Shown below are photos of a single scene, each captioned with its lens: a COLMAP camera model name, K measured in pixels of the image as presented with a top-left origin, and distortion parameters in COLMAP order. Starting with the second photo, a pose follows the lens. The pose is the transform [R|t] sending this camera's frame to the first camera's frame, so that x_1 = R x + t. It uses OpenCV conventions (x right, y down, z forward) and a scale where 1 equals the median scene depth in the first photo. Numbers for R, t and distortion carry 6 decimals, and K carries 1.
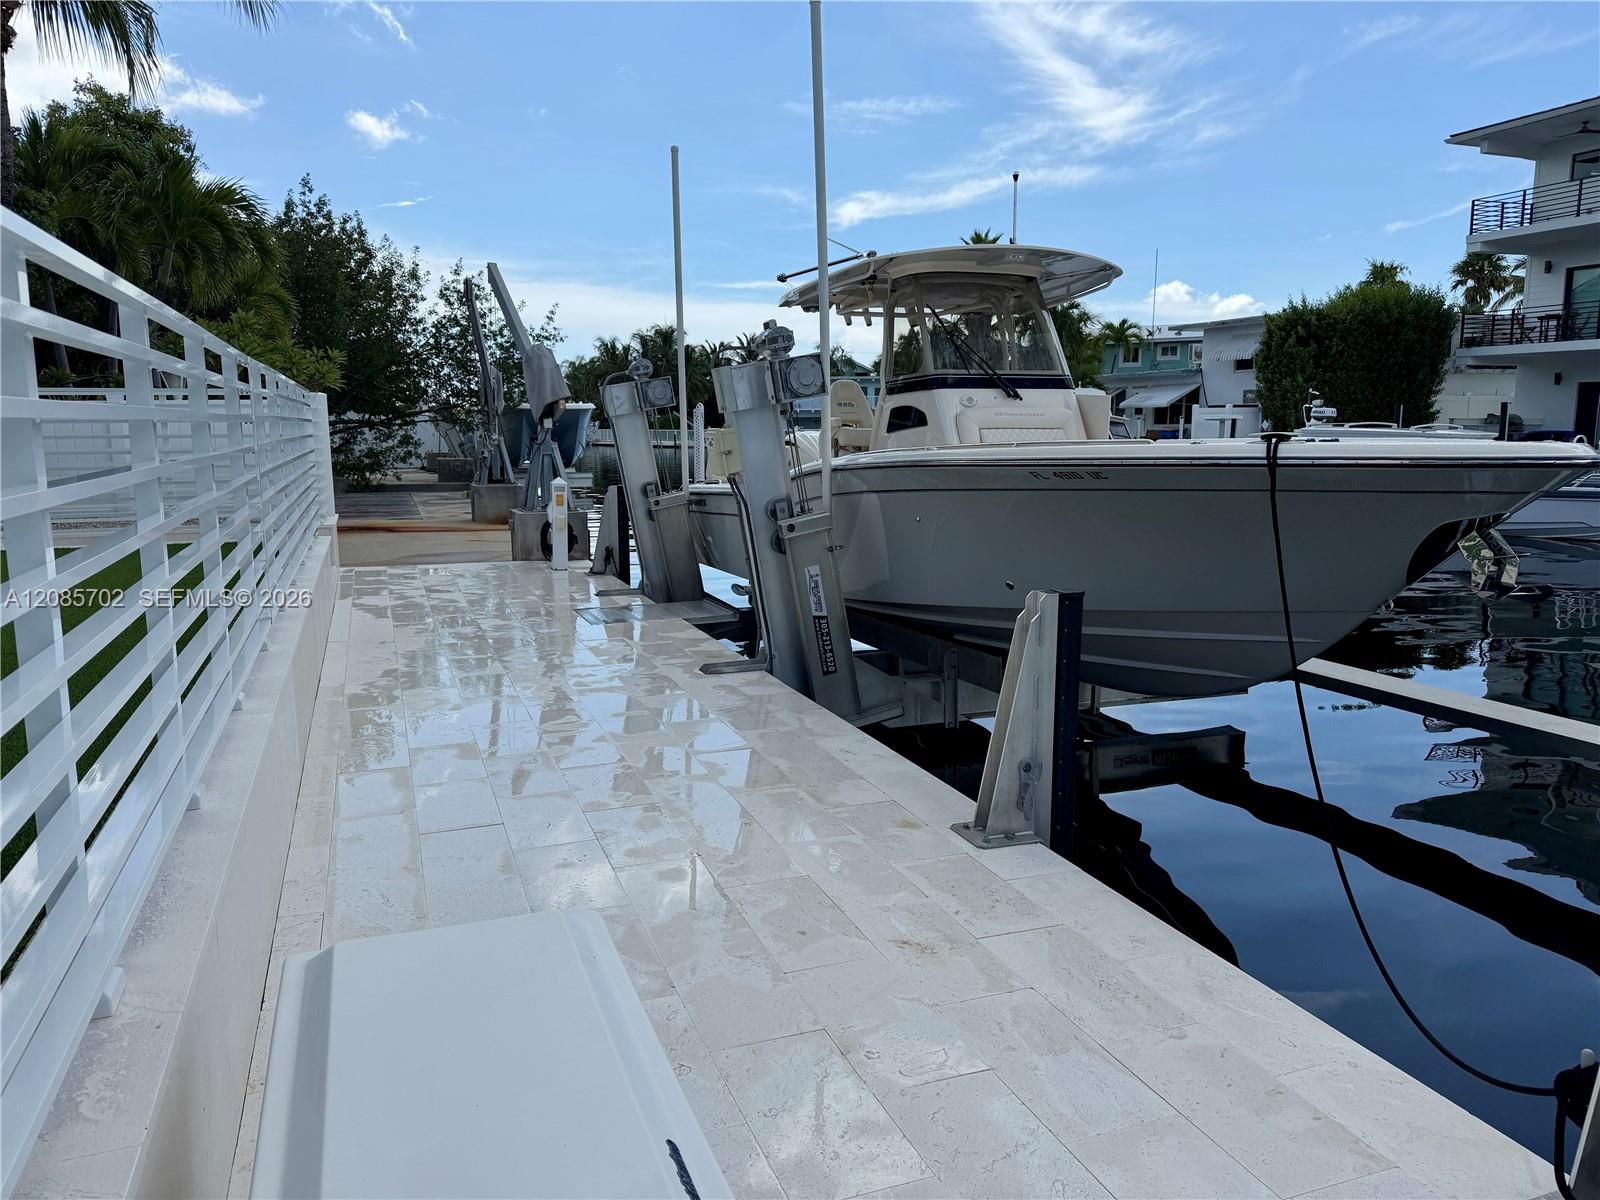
lens RADIAL K [[1144.8, 0, 800.0], [0, 1144.8, 600.0], [0, 0, 1]] dist [0.005796, 0.009576]
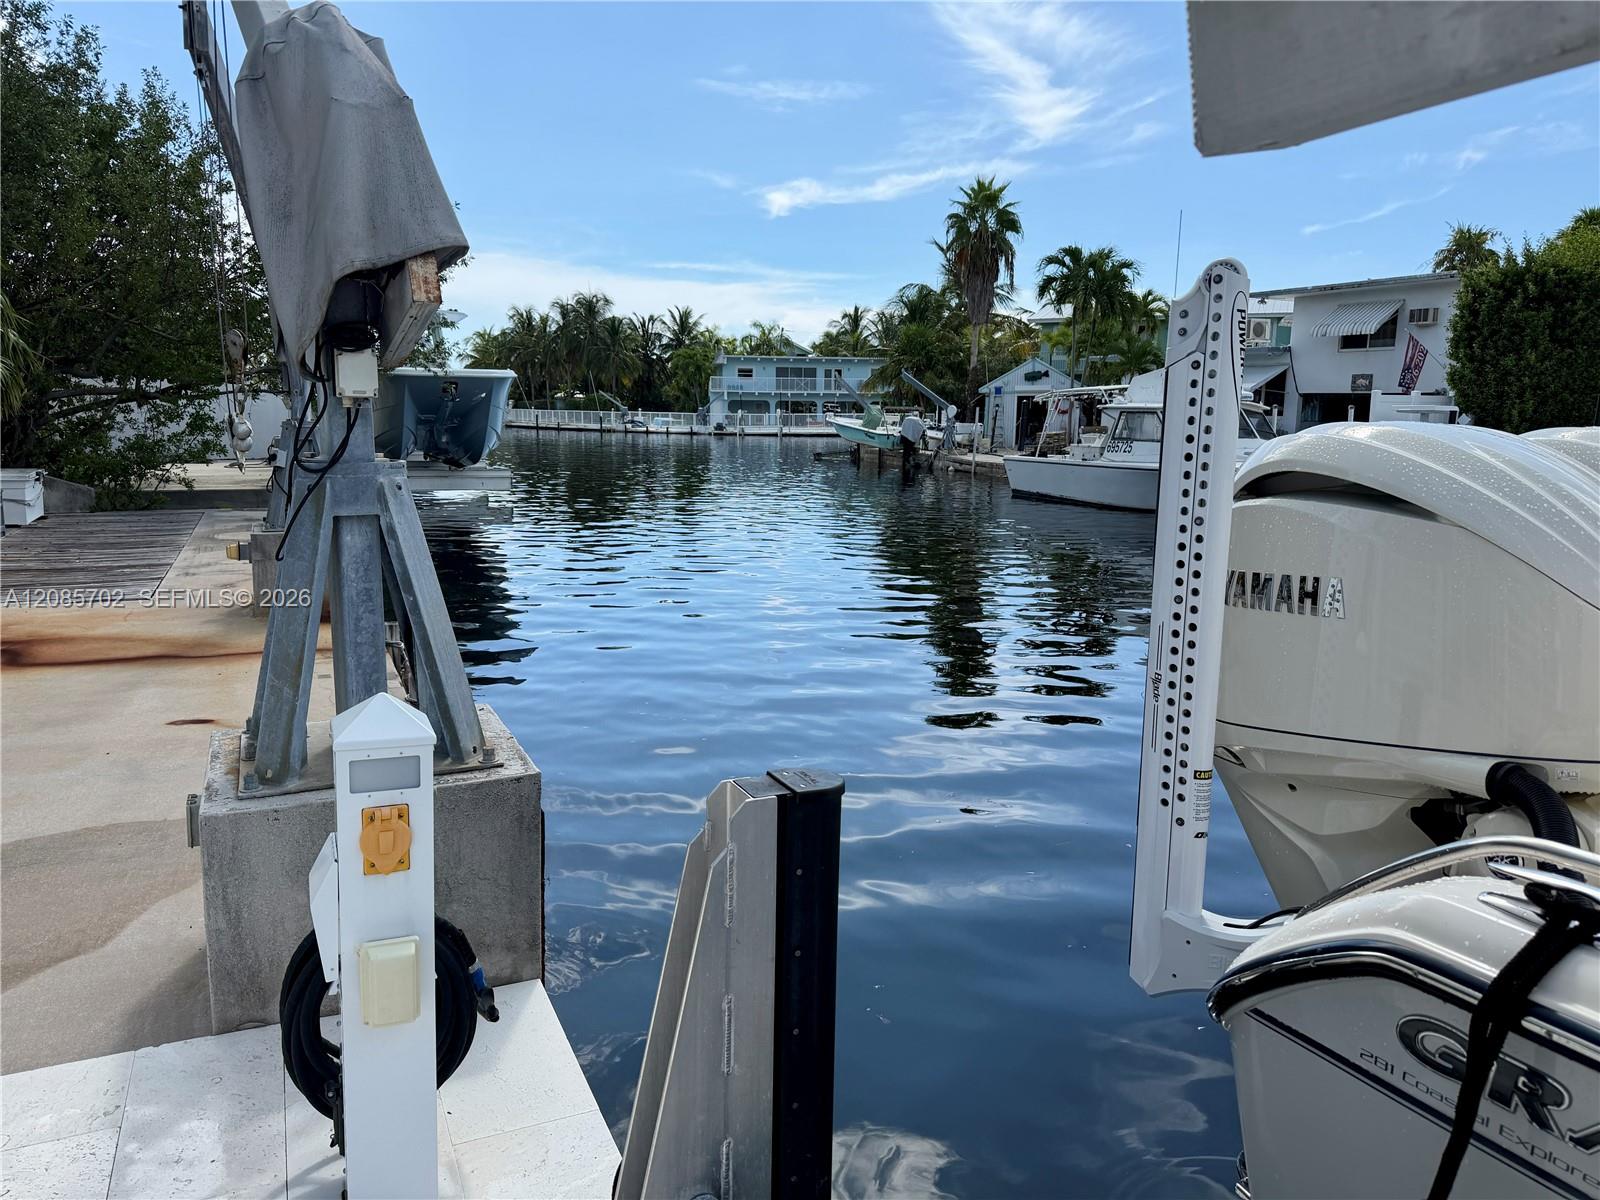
lens RADIAL K [[1190.8, 0, 800.0], [0, 1190.8, 600.0], [0, 0, 1]] dist [-0.007485, -0.003712]
pose [[0.997793, 0.006364, 0.066092, -0.058630], [-0.006786, 0.999958, 0.006153, -0.044089], [-0.066050, -0.006588, 0.997795, 0.298323]]
